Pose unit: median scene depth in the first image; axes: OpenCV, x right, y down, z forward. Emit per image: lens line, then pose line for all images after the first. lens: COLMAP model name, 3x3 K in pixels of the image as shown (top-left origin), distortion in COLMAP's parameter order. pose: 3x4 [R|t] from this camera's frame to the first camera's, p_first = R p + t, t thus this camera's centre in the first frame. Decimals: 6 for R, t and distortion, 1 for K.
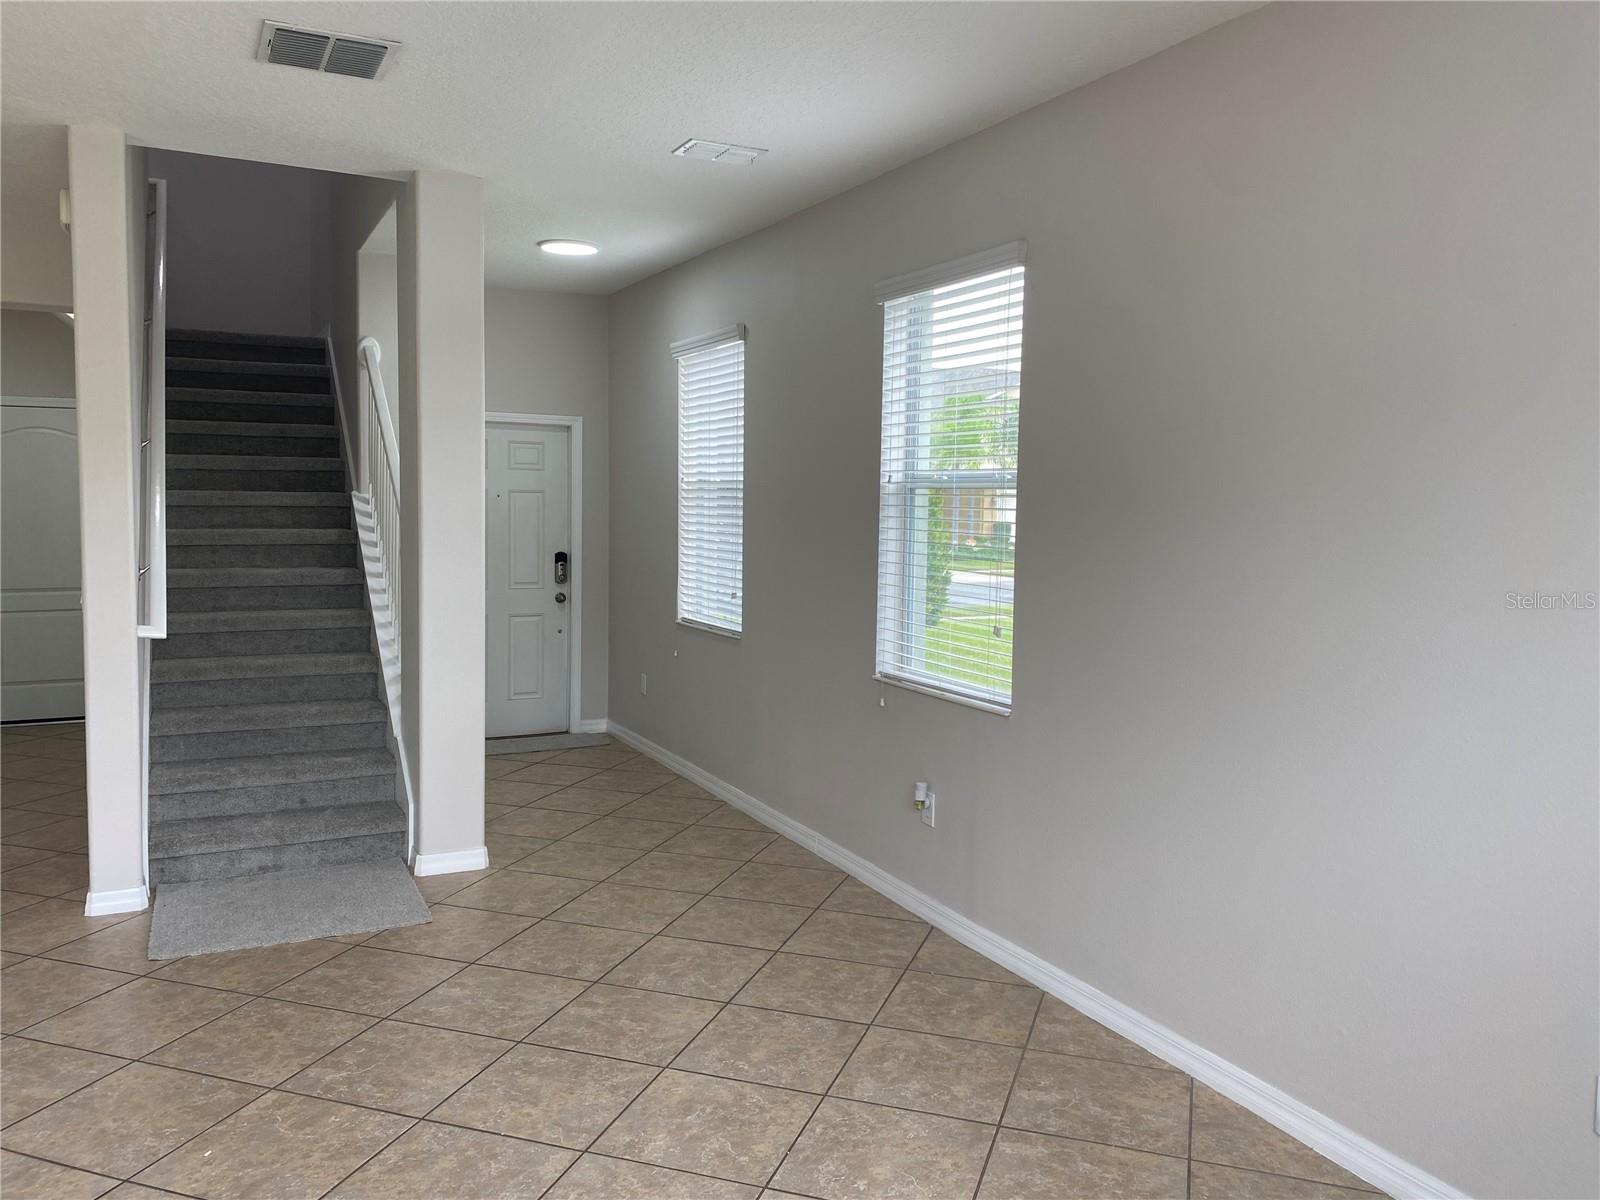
lens RADIAL K [[1235.9, 0, 806.5], [0, 1235.9, 578.1], [0, 0, 1]] dist [0.024548, -0.013019]
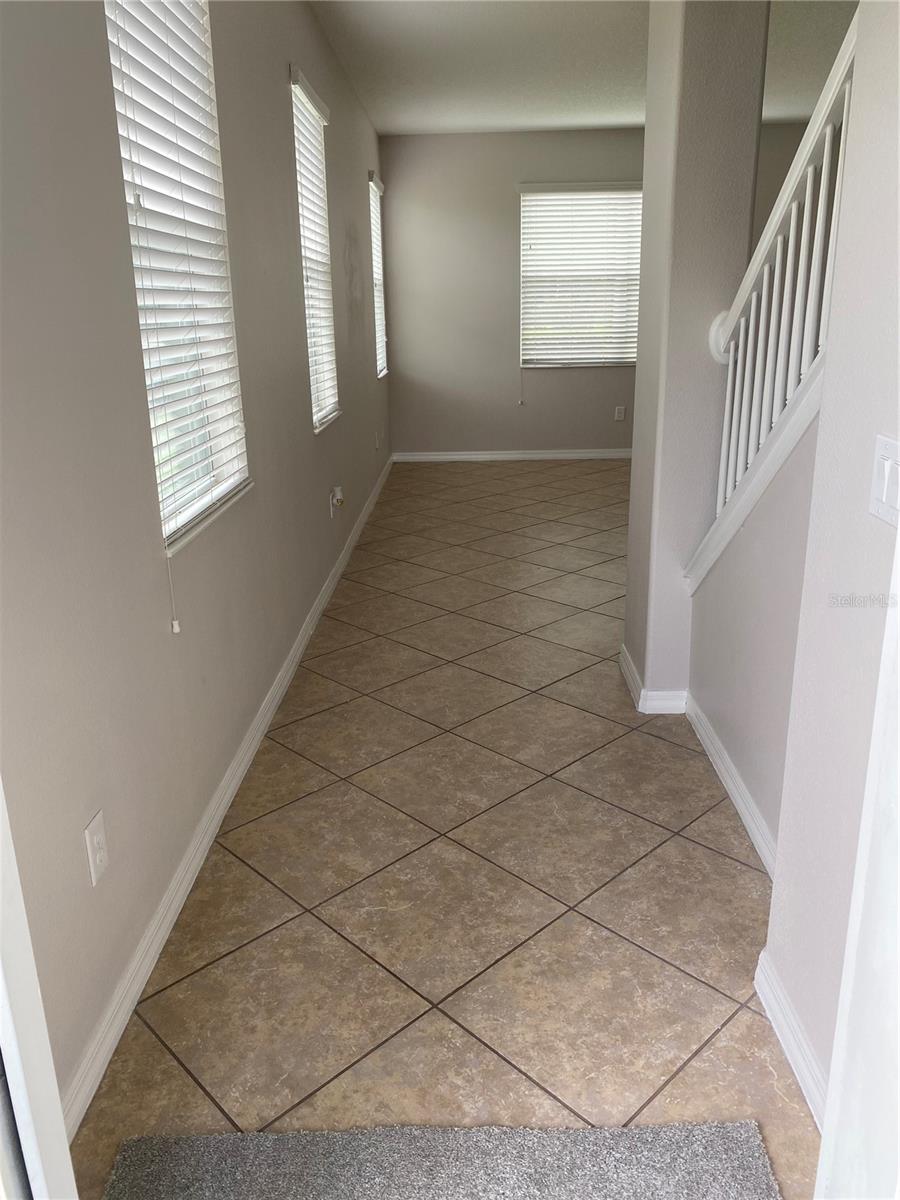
lens RADIAL K [[898.7, 0, 450.0], [0, 898.7, 600.0], [0, 0, 1]] dist [-0.005129, -0.009330]
pose [[-0.884074, -0.140784, 0.445638, -0.508833], [0.043249, 0.924811, 0.377961, -0.101854], [-0.465342, 0.353419, -0.811512, 1.838940]]
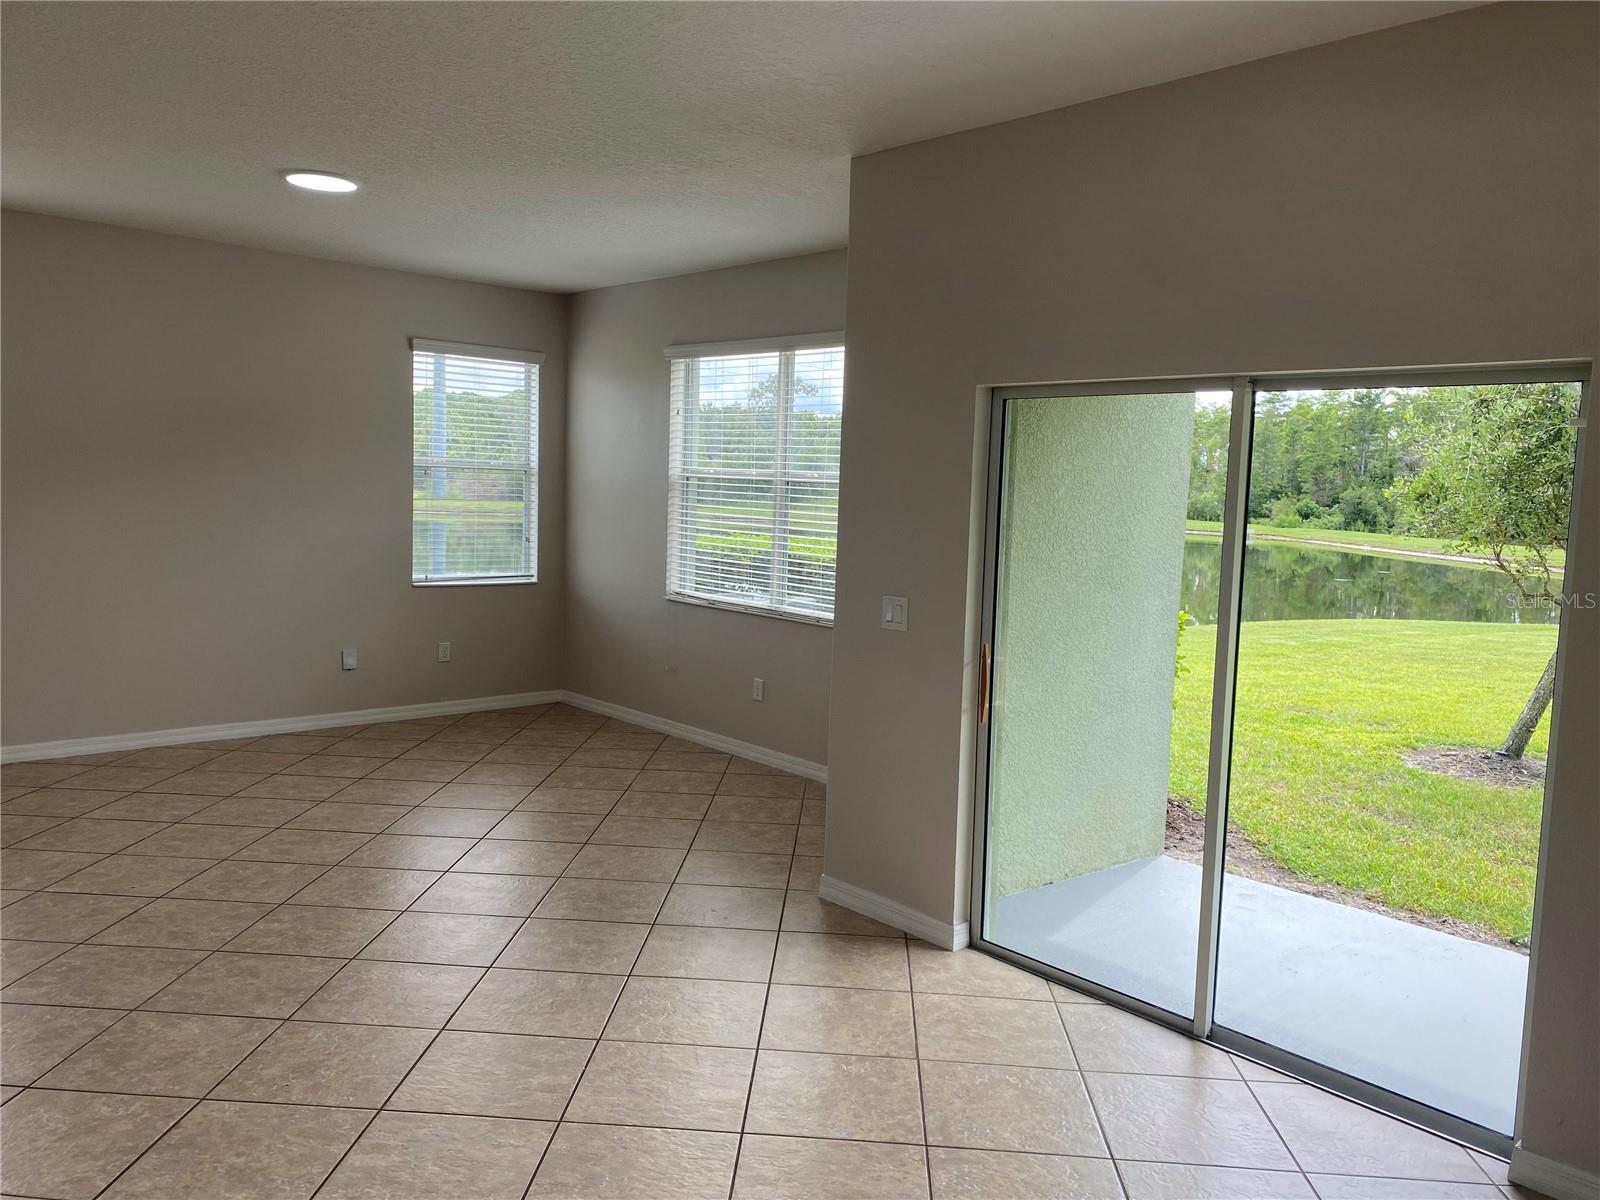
lens RADIAL K [[1190.9, 0, 803.2], [0, 1190.9, 567.7], [0, 0, 1]] dist [0.003004, 0.004979]
pose [[-0.273731, -0.092526, 0.957345, -1.374784], [0.029631, 0.994078, 0.104549, -0.049625], [-0.961350, 0.056985, -0.269368, 0.363771]]
